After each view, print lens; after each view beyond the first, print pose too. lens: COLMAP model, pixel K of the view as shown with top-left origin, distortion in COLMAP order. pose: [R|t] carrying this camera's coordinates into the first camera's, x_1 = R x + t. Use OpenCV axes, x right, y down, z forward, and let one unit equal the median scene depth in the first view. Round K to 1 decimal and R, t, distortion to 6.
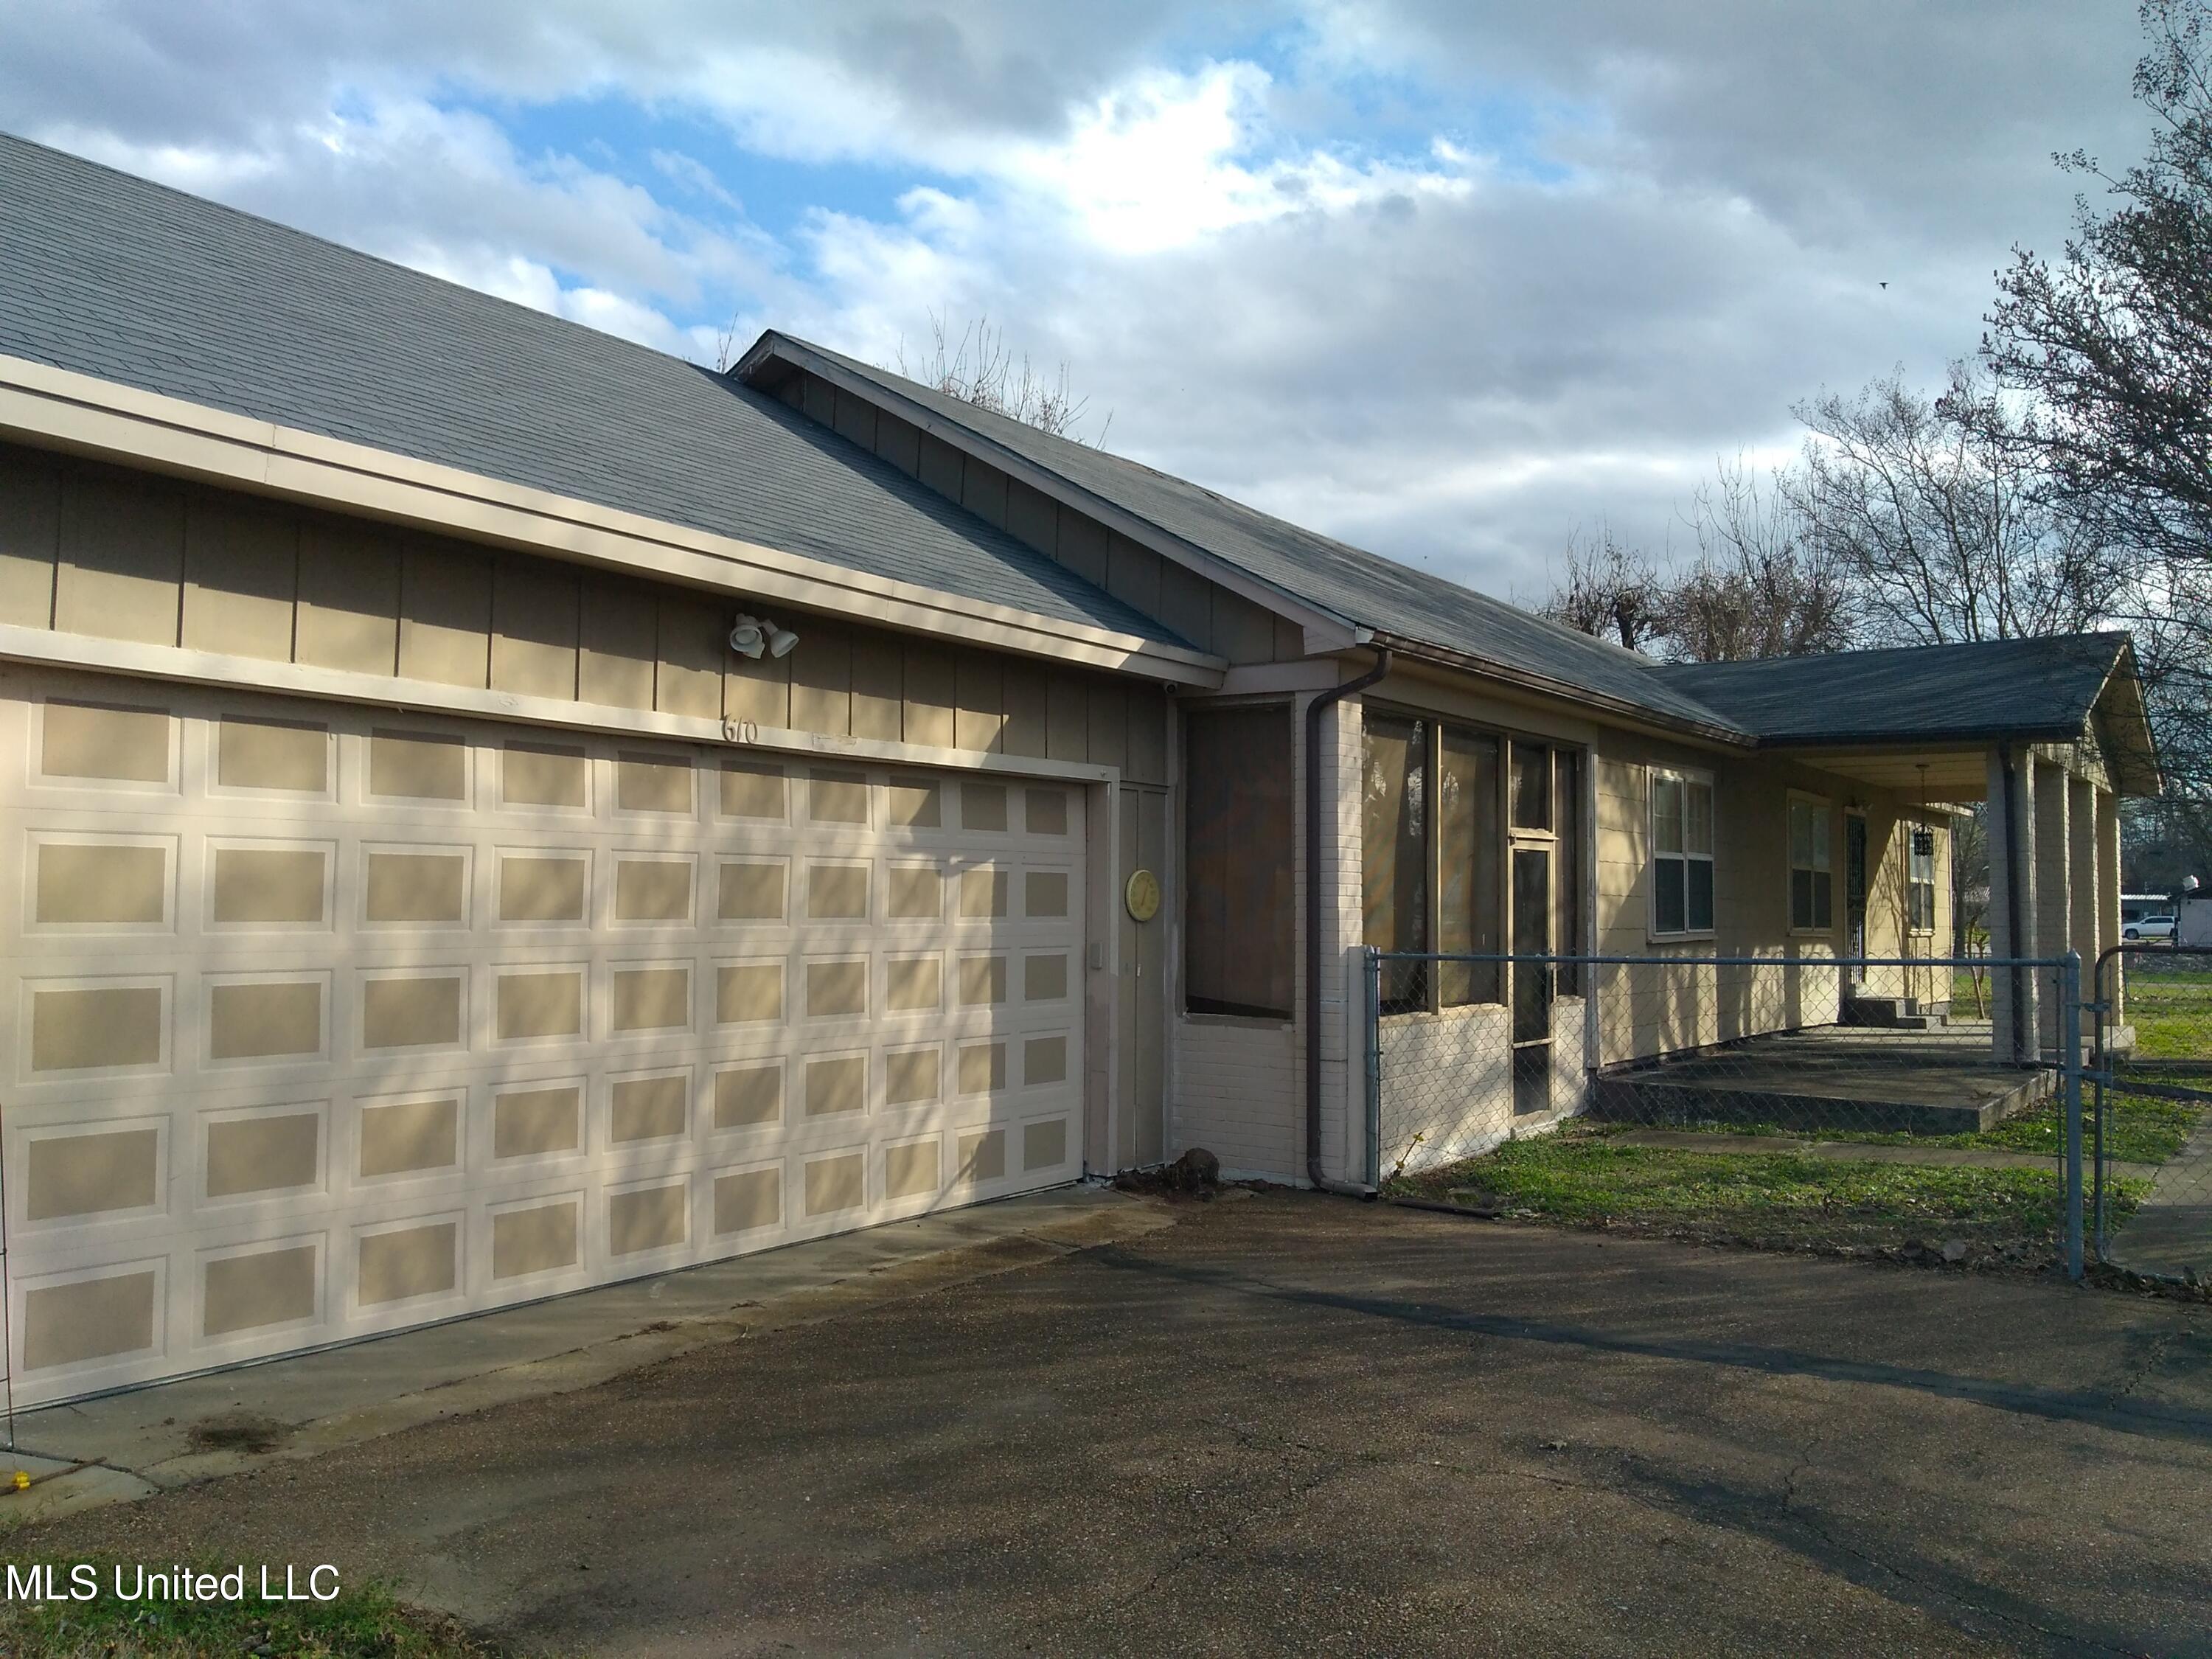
lens RADIAL K [[1761.1, 0, 1153.2], [0, 1761.1, 844.3], [0, 0, 1]] dist [0.064734, -0.074598]
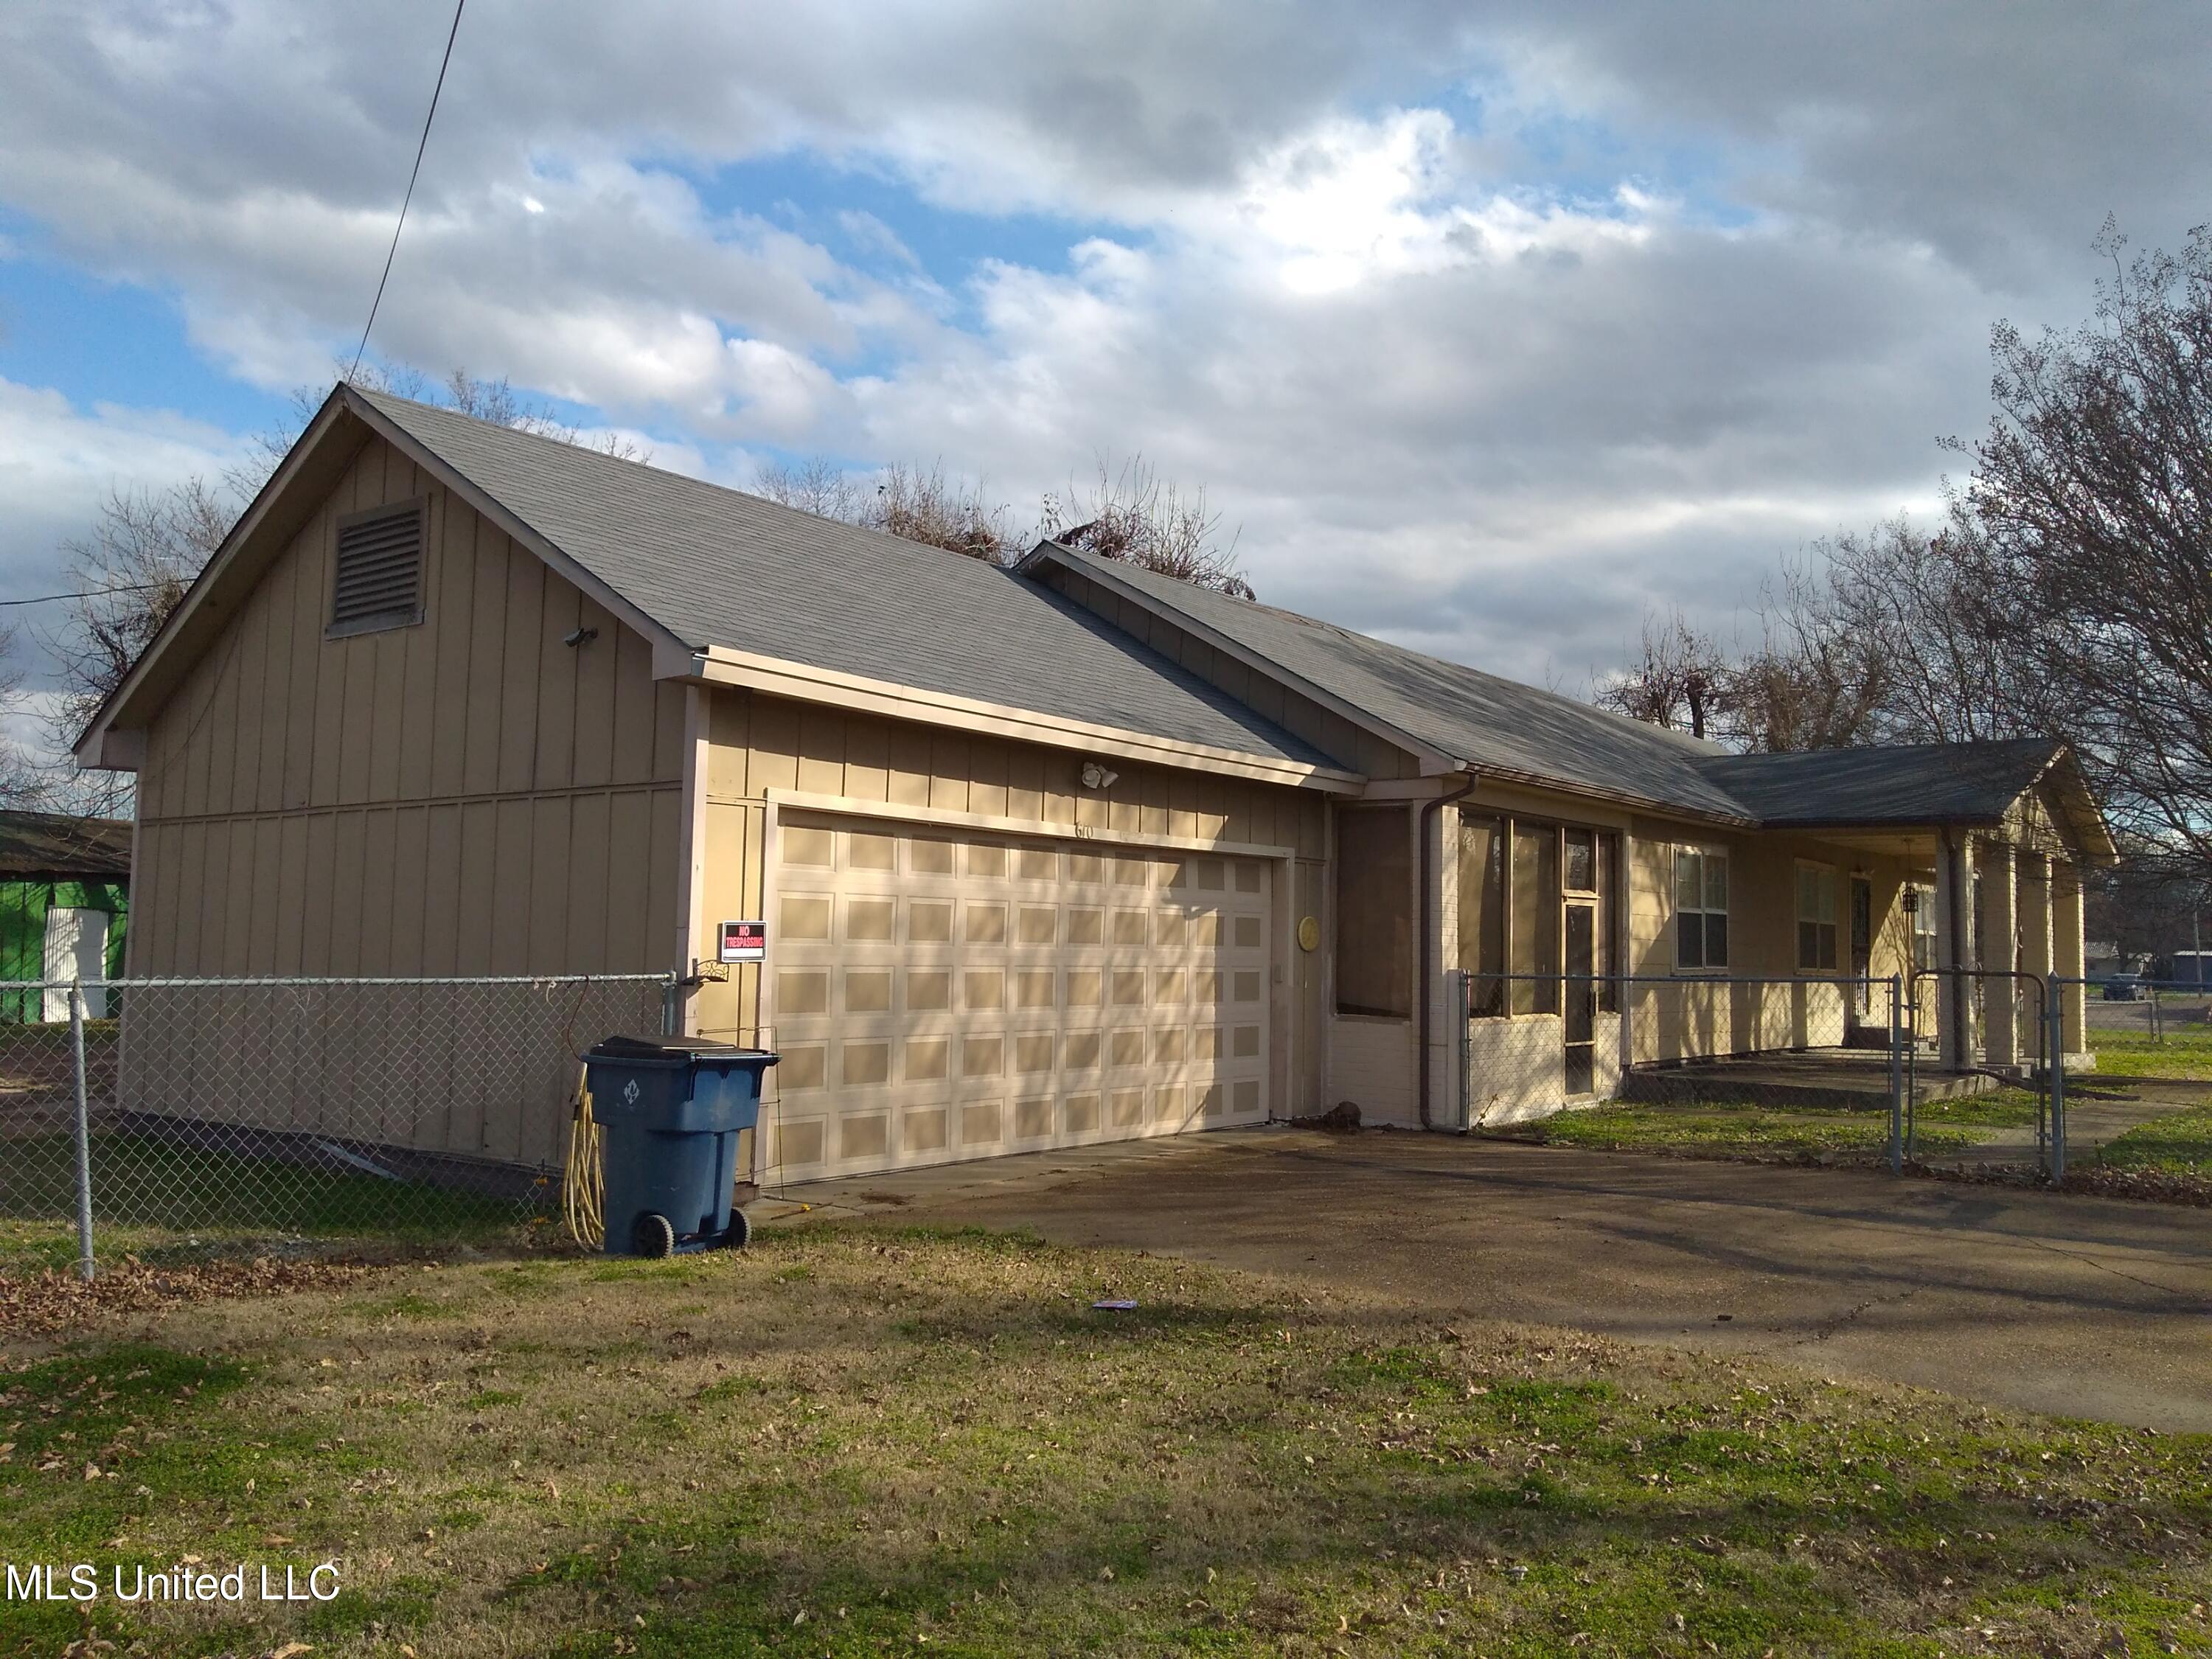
lens RADIAL K [[1761.1, 0, 1128.6], [0, 1761.1, 851.1], [0, 0, 1]] dist [0.064734, -0.074598]
pose [[0.997928, 0.009252, -0.063665, -0.070371], [-0.010608, 0.999723, -0.021009, -0.008782], [0.063453, 0.021641, 0.997750, -0.550435]]
